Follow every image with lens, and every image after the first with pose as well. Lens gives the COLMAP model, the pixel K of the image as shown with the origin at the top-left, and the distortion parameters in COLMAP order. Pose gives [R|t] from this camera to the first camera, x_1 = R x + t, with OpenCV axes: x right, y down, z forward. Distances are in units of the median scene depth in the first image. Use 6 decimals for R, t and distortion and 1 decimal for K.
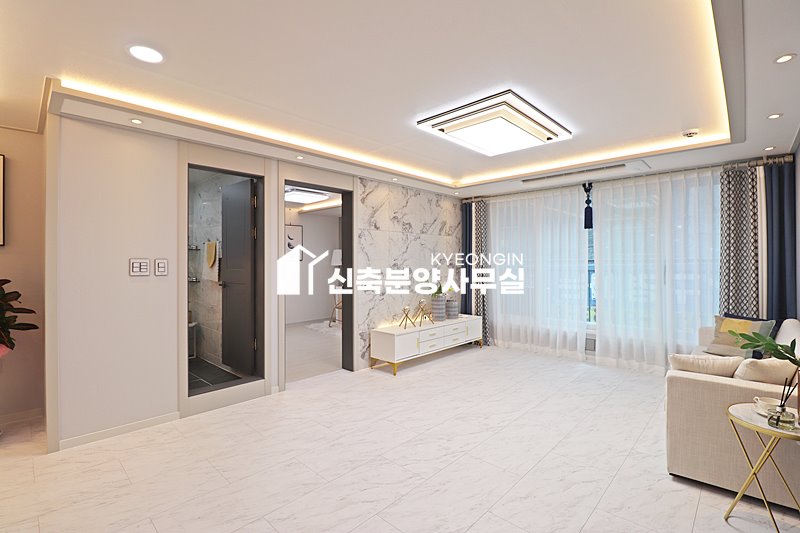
lens RADIAL K [[369.1, 0, 402.2], [0, 369.1, 259.2], [0, 0, 1]] dist [-0.004121, -0.010664]
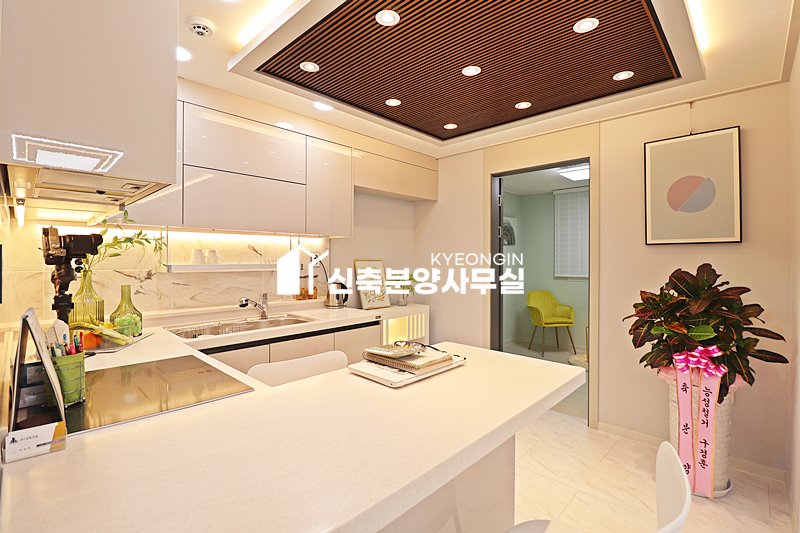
lens RADIAL K [[369.1, 0, 402.2], [0, 369.1, 261.4], [0, 0, 1]] dist [-0.004121, -0.010664]
pose [[-0.000650, 0.007586, -0.999971, -0.240034], [0.004958, 0.999959, 0.007582, -0.005173], [0.999987, -0.004953, -0.000688, 0.205916]]
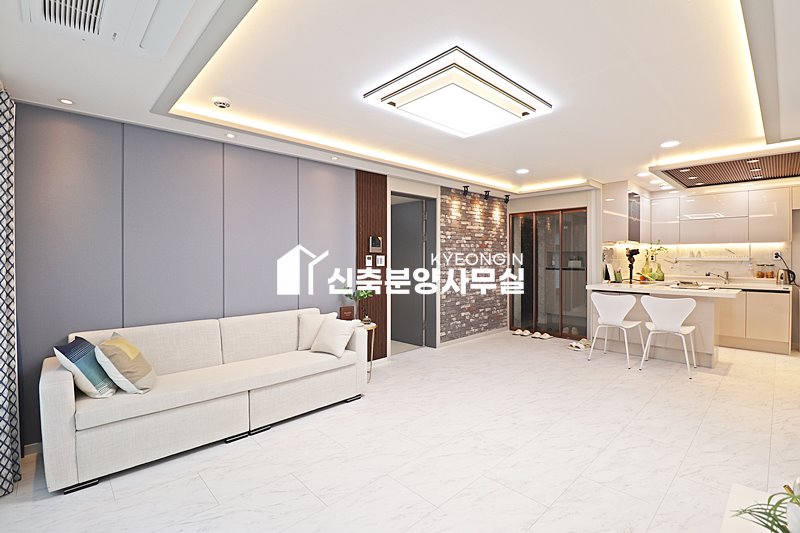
lens RADIAL K [[369.1, 0, 399.9], [0, 369.1, 256.3], [0, 0, 1]] dist [-0.004121, -0.010664]
pose [[-0.998499, 0.003281, 0.054680, 0.284507], [0.002847, 0.999964, -0.008026, 0.006944], [-0.054705, -0.007858, -0.998472, 1.488259]]
